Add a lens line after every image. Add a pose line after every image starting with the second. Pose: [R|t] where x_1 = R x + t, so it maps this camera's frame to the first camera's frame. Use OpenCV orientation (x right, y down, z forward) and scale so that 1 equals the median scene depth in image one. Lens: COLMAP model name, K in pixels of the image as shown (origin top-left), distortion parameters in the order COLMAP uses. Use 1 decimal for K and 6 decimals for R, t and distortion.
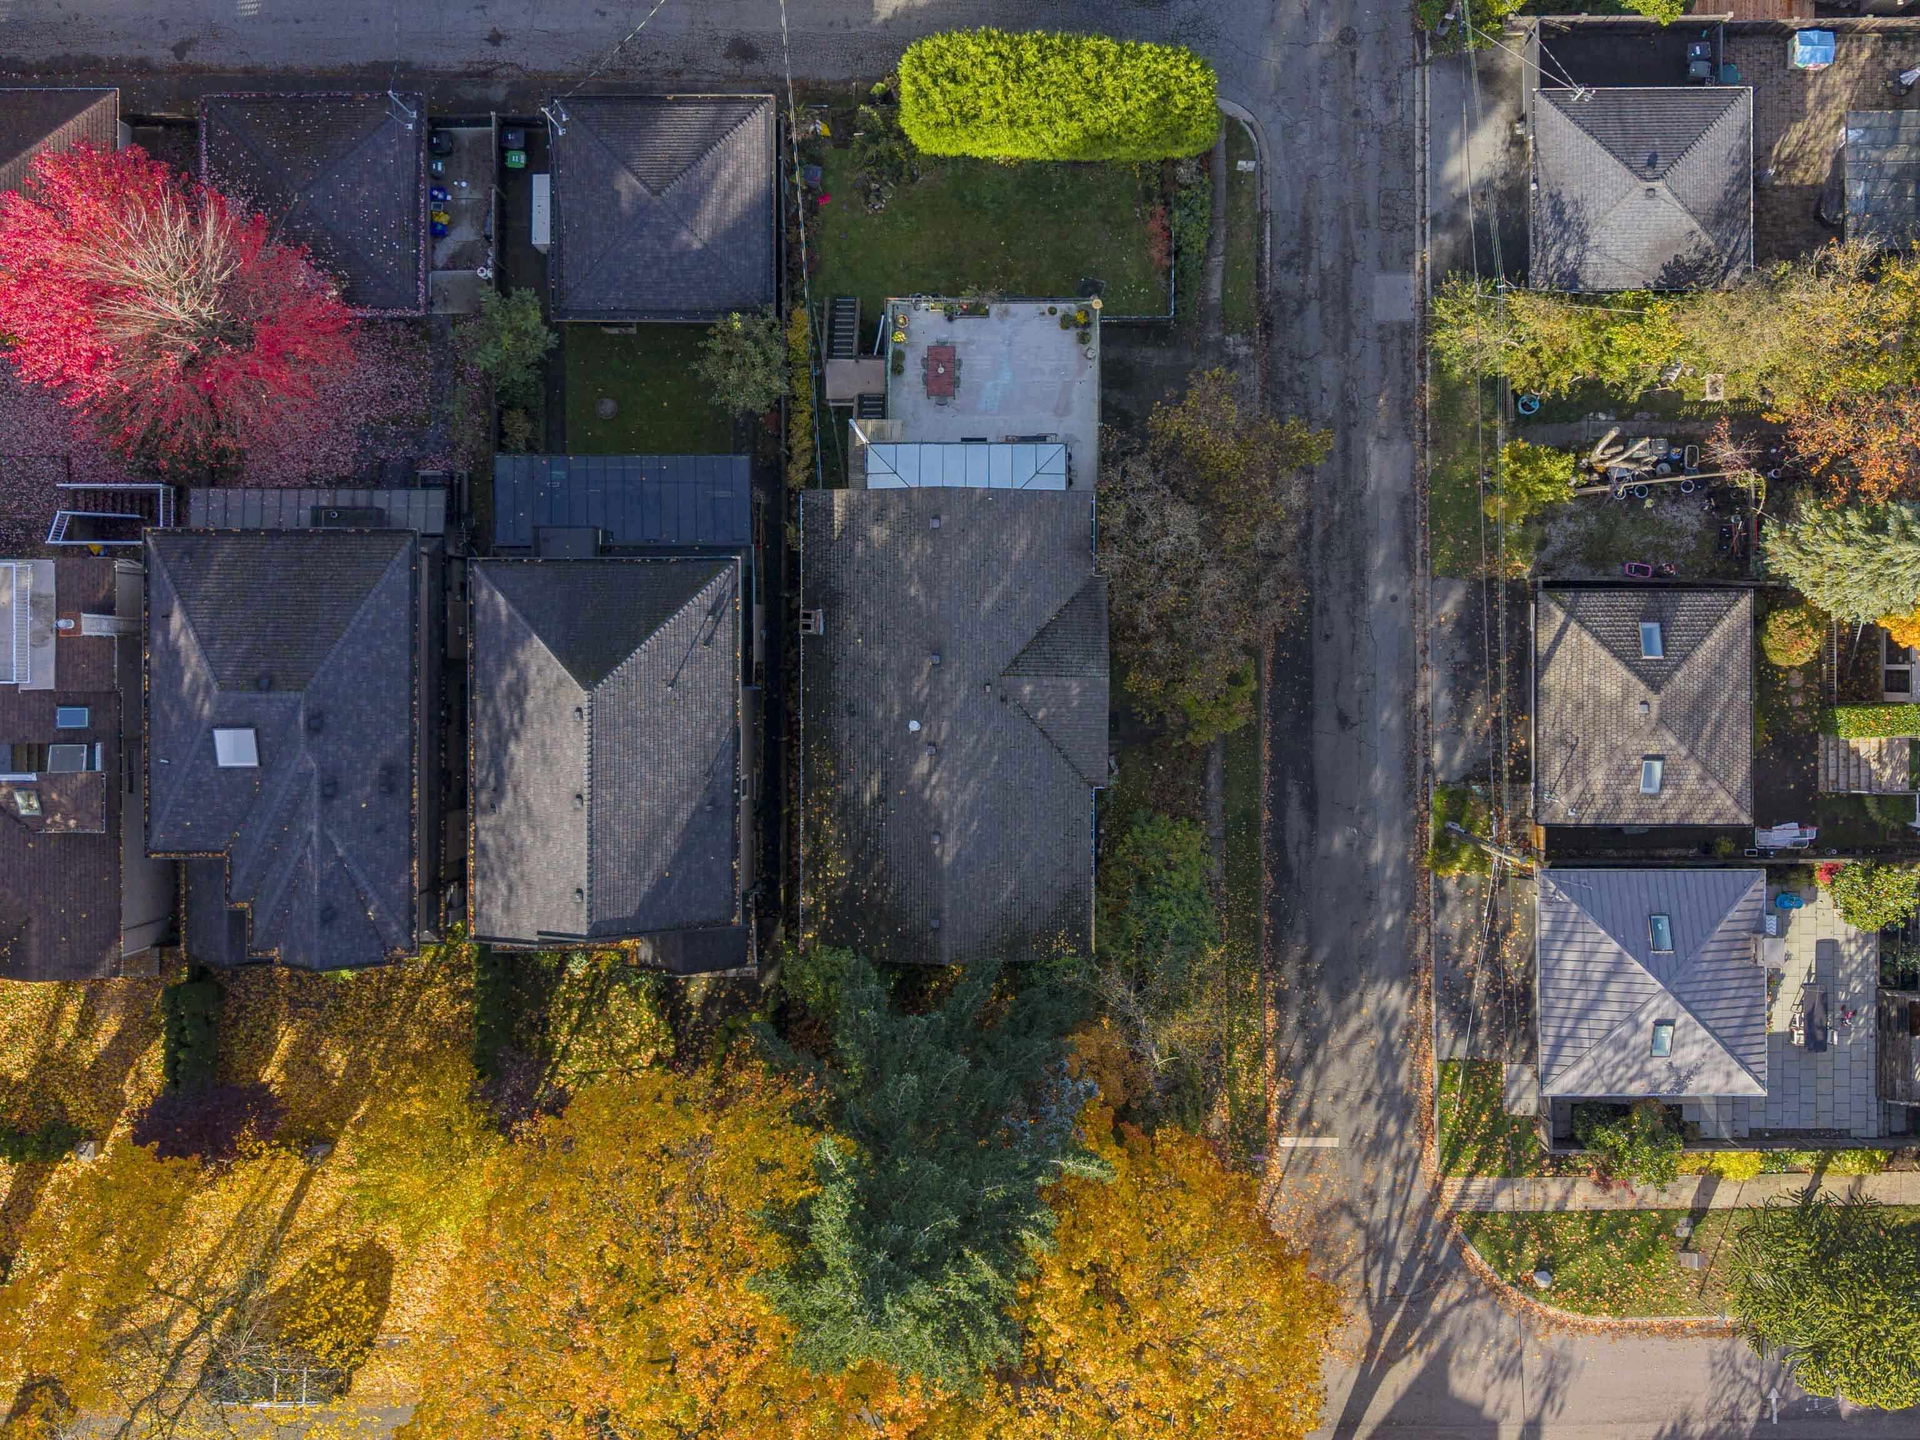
lens RADIAL K [[2268.6, 0, 1018.6], [0, 2268.6, 674.2], [0, 0, 1]] dist [0.081251, -0.288131]
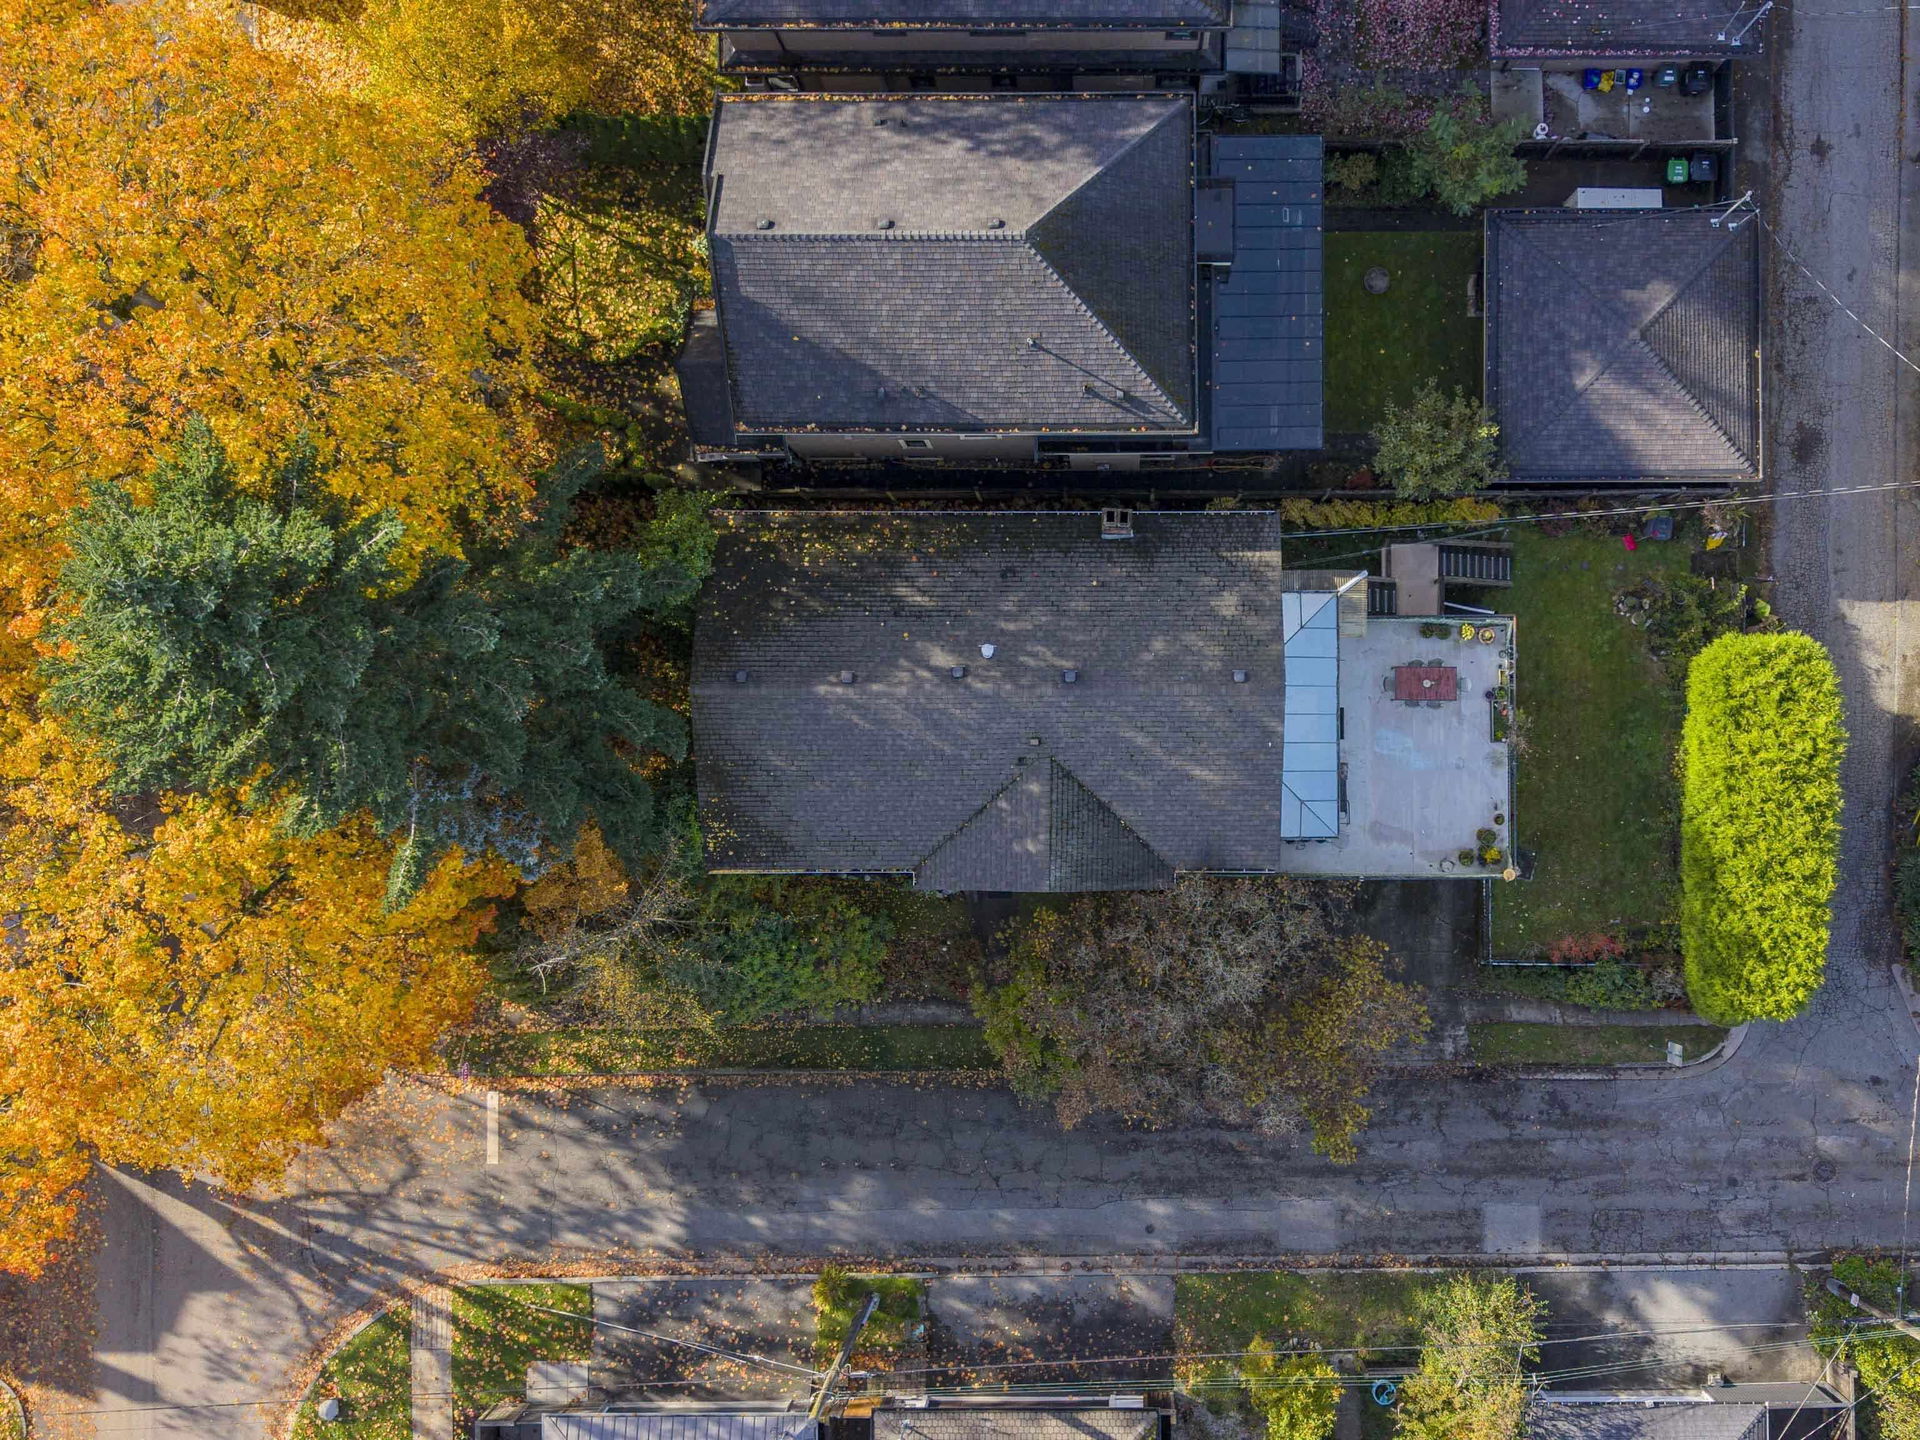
lens RADIAL K [[2026.8, 0, 1087.3], [0, 2026.8, 723.9], [0, 0, 1]] dist [0.025217, -0.062606]
pose [[0.000350, 0.999921, -0.012541, -0.010322], [-0.999963, 0.000458, 0.008631, -0.017826], [0.008636, 0.012537, 0.999884, 0.268193]]
